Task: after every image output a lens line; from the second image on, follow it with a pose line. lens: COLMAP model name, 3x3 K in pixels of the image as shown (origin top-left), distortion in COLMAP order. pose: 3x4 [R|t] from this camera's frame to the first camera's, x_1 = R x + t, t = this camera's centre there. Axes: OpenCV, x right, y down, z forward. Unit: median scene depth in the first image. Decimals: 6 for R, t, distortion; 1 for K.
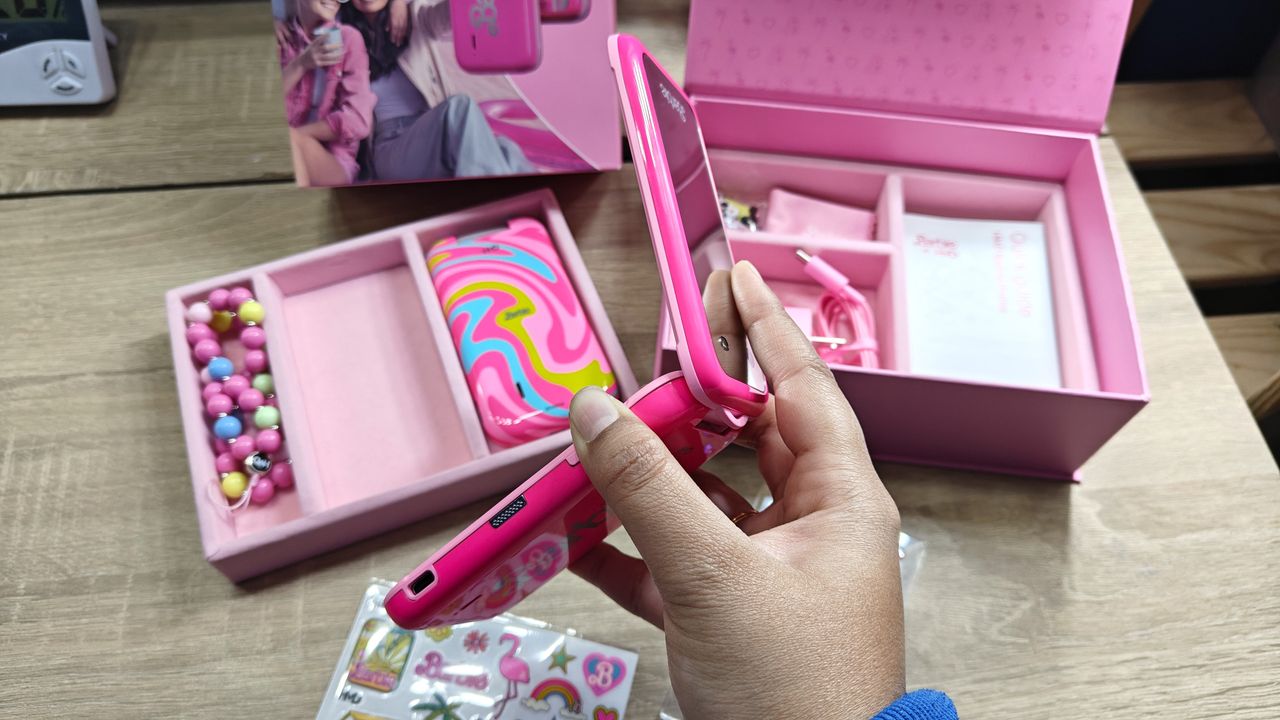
lens RADIAL K [[918.8, 0, 640.1], [0, 918.8, 350.0], [0, 0, 1]] dist [-0.037218, 0.019415]
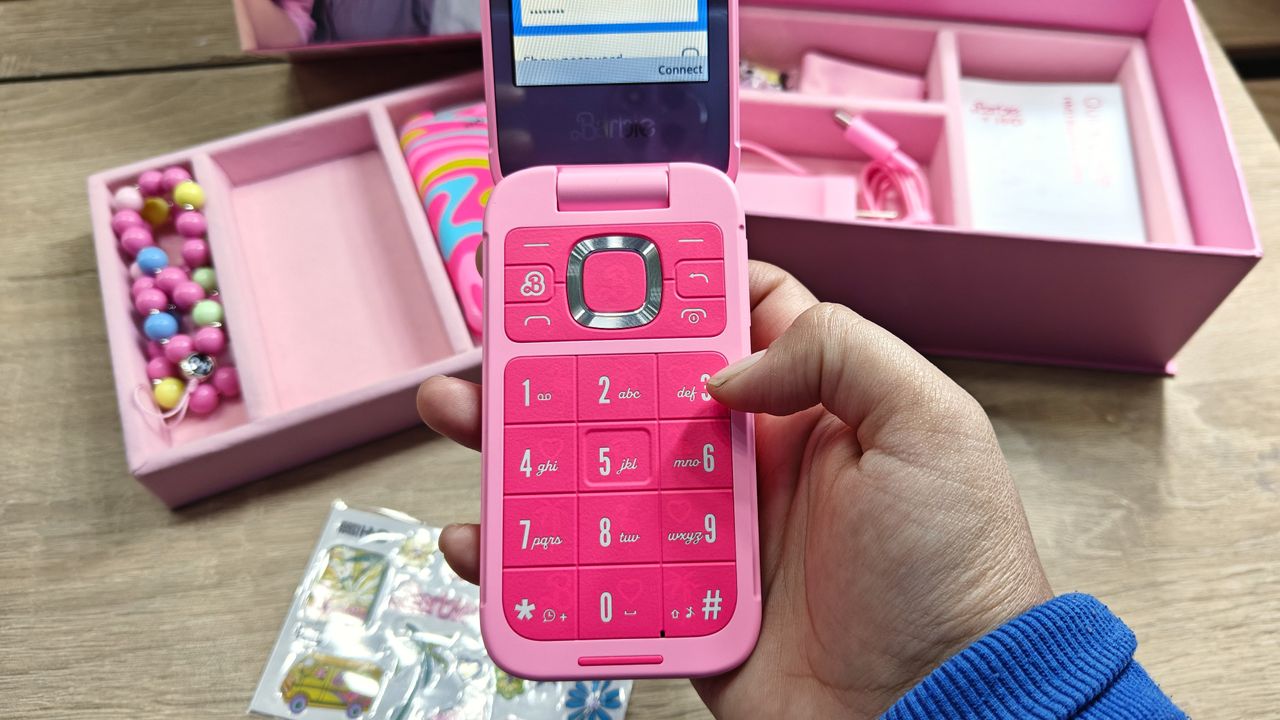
lens RADIAL K [[977.7, 0, 676.5], [0, 977.7, 365.3], [0, 0, 1]] dist [-0.035653, 0.014782]
pose [[0.999693, -0.023048, 0.009116, 0.011262], [0.022924, 0.999647, 0.013461, 0.113940], [-0.009423, -0.013248, 0.999868, 0.102021]]
